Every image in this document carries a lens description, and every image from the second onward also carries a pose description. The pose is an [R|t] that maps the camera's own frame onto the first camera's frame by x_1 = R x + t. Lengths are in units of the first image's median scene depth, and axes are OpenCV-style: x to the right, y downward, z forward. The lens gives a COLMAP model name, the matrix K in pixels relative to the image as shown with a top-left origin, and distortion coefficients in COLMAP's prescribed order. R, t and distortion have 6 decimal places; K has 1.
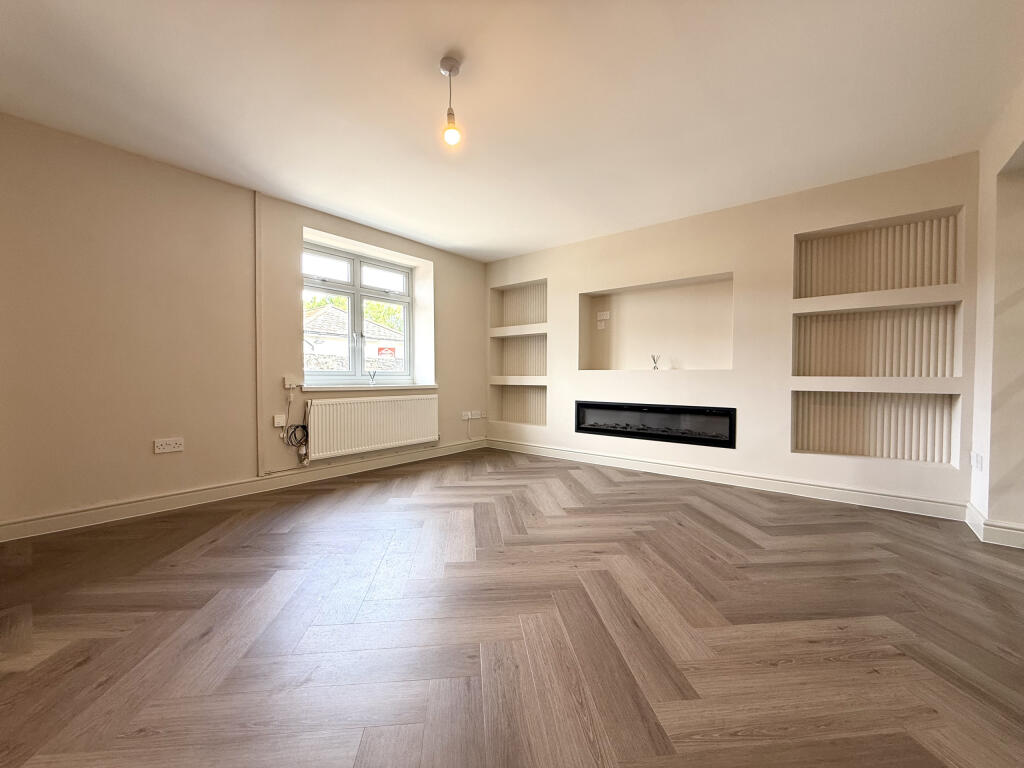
lens RADIAL K [[407.9, 0, 509.4], [0, 407.9, 383.8], [0, 0, 1]] dist [-0.000505, 0.000173]
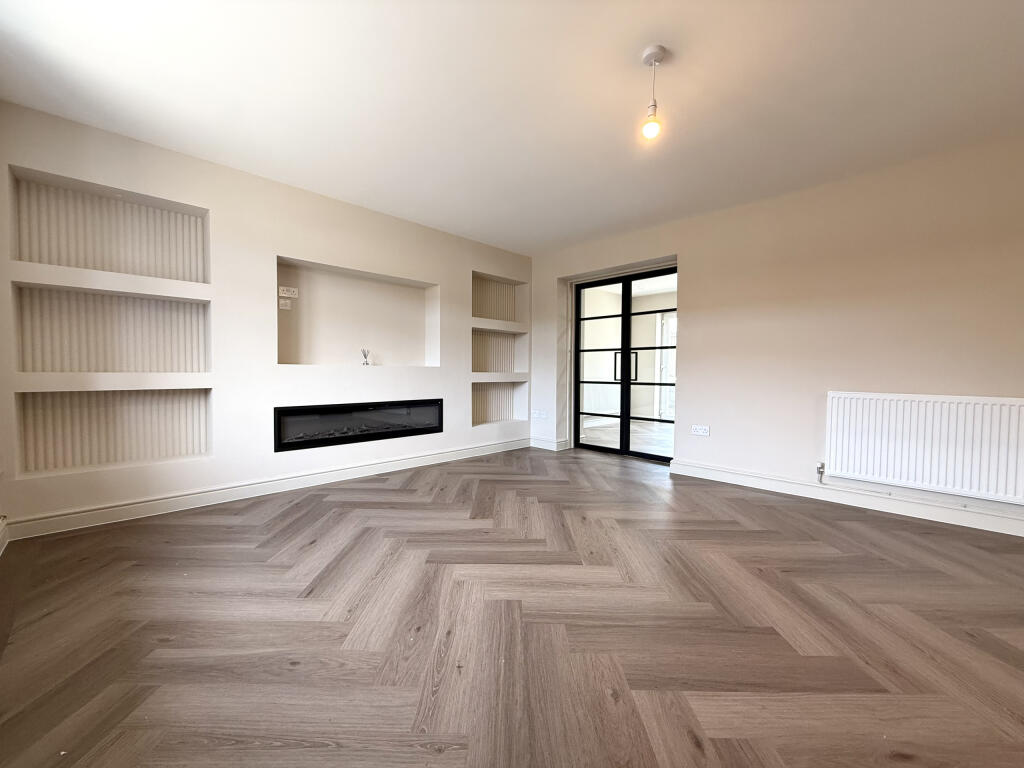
lens RADIAL K [[407.9, 0, 509.4], [0, 407.9, 383.8], [0, 0, 1]] dist [-0.000505, 0.000173]
pose [[0.105699, -0.036064, 0.993744, -0.630408], [0.011445, 0.999320, 0.035049, -0.024455], [-0.994332, 0.007669, 0.106039, 0.674168]]
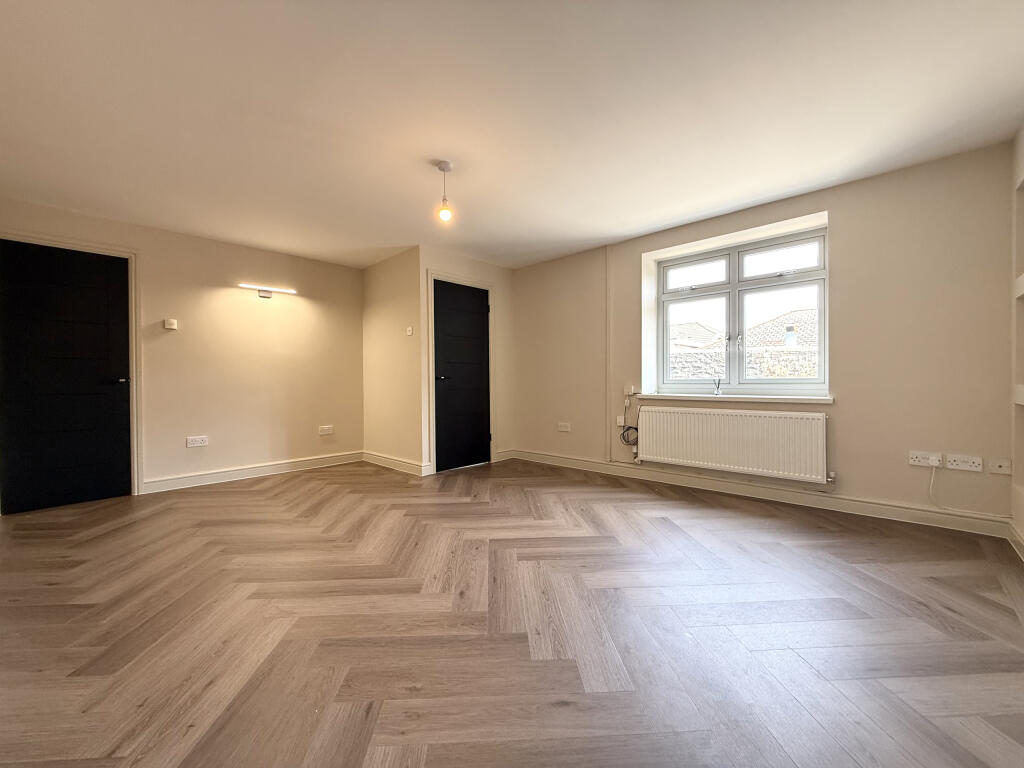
lens RADIAL K [[407.9, 0, 509.4], [0, 407.9, 383.8], [0, 0, 1]] dist [-0.000505, 0.000173]
pose [[-0.061250, 0.006062, -0.998104, 0.667340], [-0.009346, 0.999934, 0.006647, -0.026761], [0.998079, 0.009736, -0.061190, 0.711431]]
